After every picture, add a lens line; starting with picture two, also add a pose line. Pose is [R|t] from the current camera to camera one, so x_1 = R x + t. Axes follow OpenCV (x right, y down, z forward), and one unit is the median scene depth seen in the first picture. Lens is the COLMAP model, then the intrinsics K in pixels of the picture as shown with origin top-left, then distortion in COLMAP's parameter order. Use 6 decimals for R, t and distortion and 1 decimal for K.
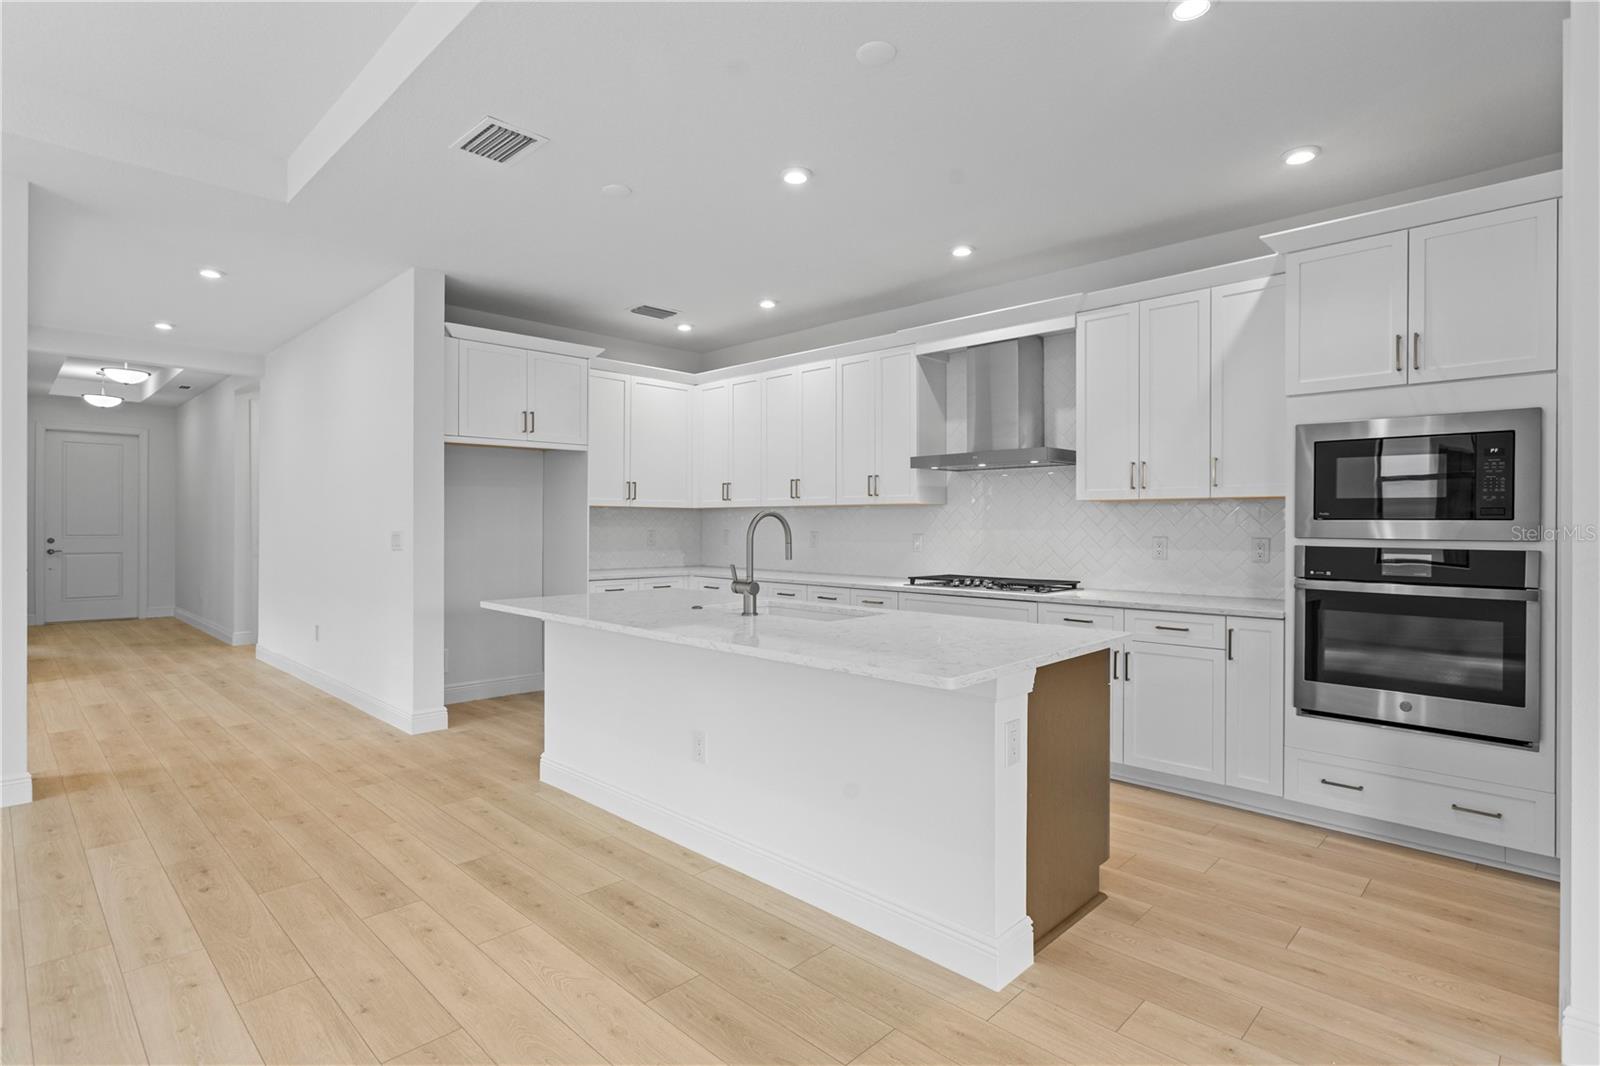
lens RADIAL K [[798.7, 0, 797.2], [0, 798.7, 526.0], [0, 0, 1]] dist [-0.005834, 0.001866]
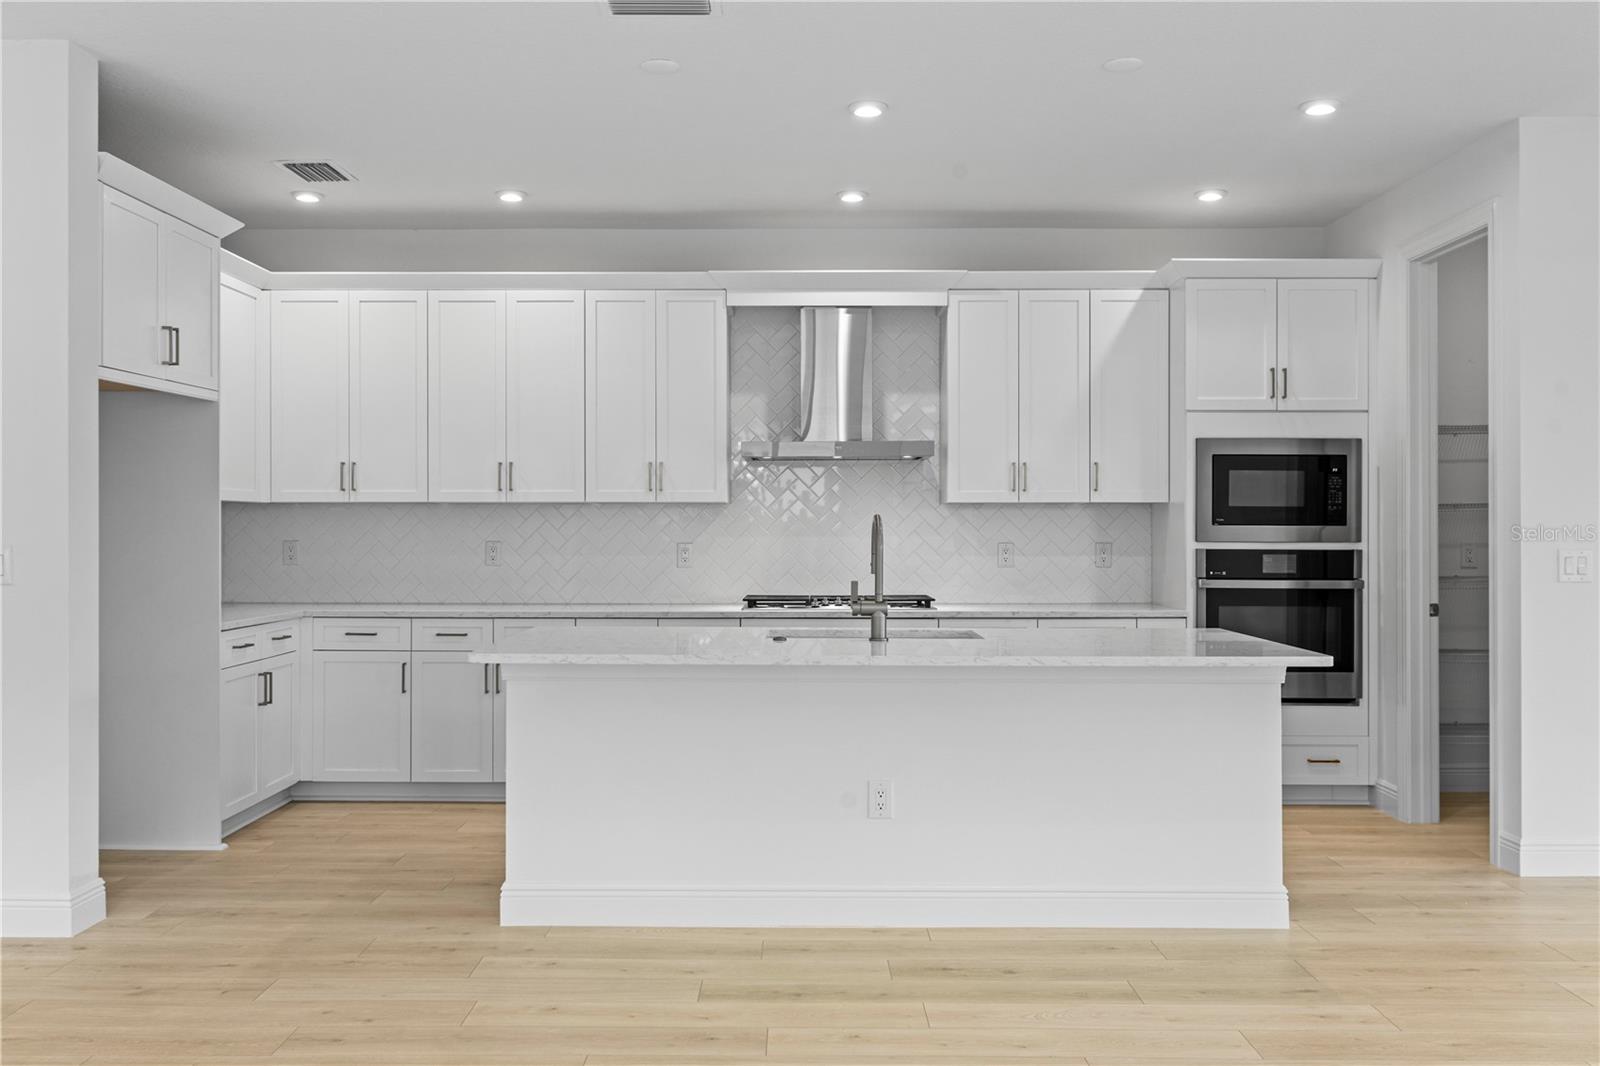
lens RADIAL K [[1391.2, 0, 792.1], [0, 1391.2, 527.9], [0, 0, 1]] dist [0.005296, -0.022963]
pose [[0.718734, -0.004229, 0.695273, -0.913625], [0.002894, 0.999991, 0.003091, -0.009698], [-0.695279, -0.000209, 0.718739, 0.015358]]
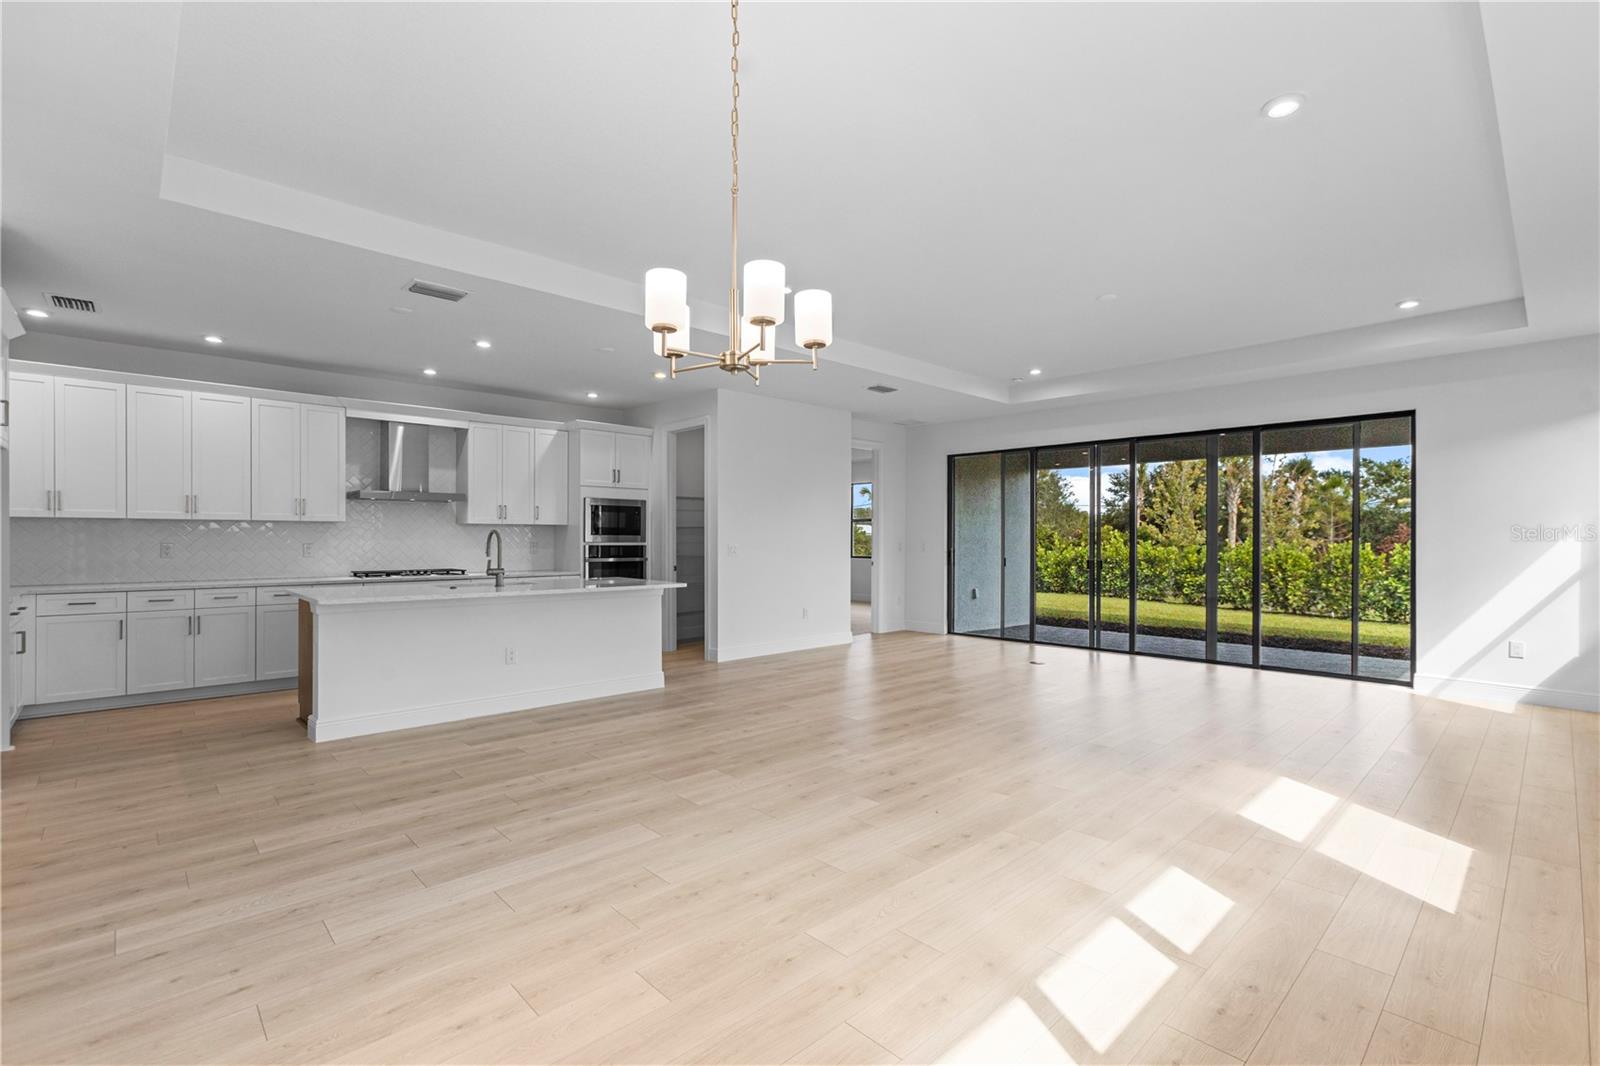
lens RADIAL K [[722.2, 0, 800.5], [0, 722.2, 539.4], [0, 0, 1]] dist [-0.013850, 0.001784]
pose [[0.034767, -0.007511, 0.999367, -1.375515], [-0.002990, 0.999967, 0.007620, -0.011273], [-0.999391, -0.003253, 0.034744, 0.195902]]
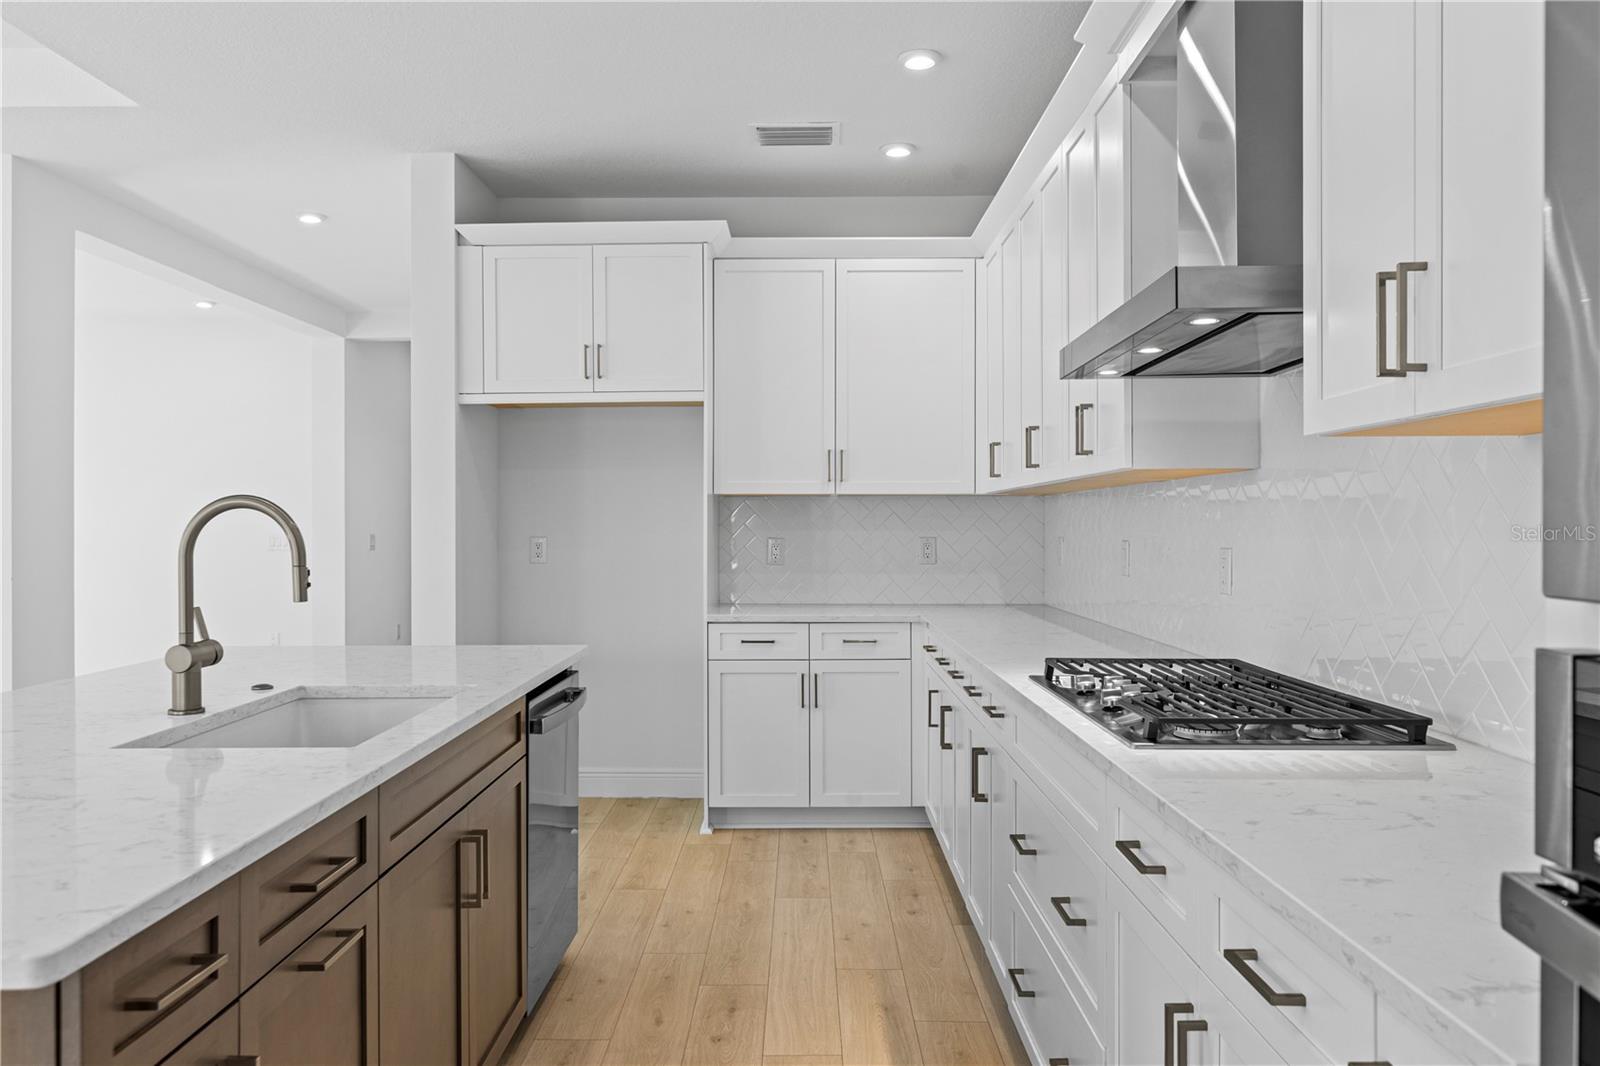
lens RADIAL K [[1185.6, 0, 804.2], [0, 1185.6, 529.3], [0, 0, 1]] dist [-0.004166, -0.001422]
pose [[0.702857, -0.003691, -0.711322, 0.561279], [0.004140, 0.999991, -0.001099, 0.001686], [0.711319, -0.002172, 0.702866, 0.614179]]
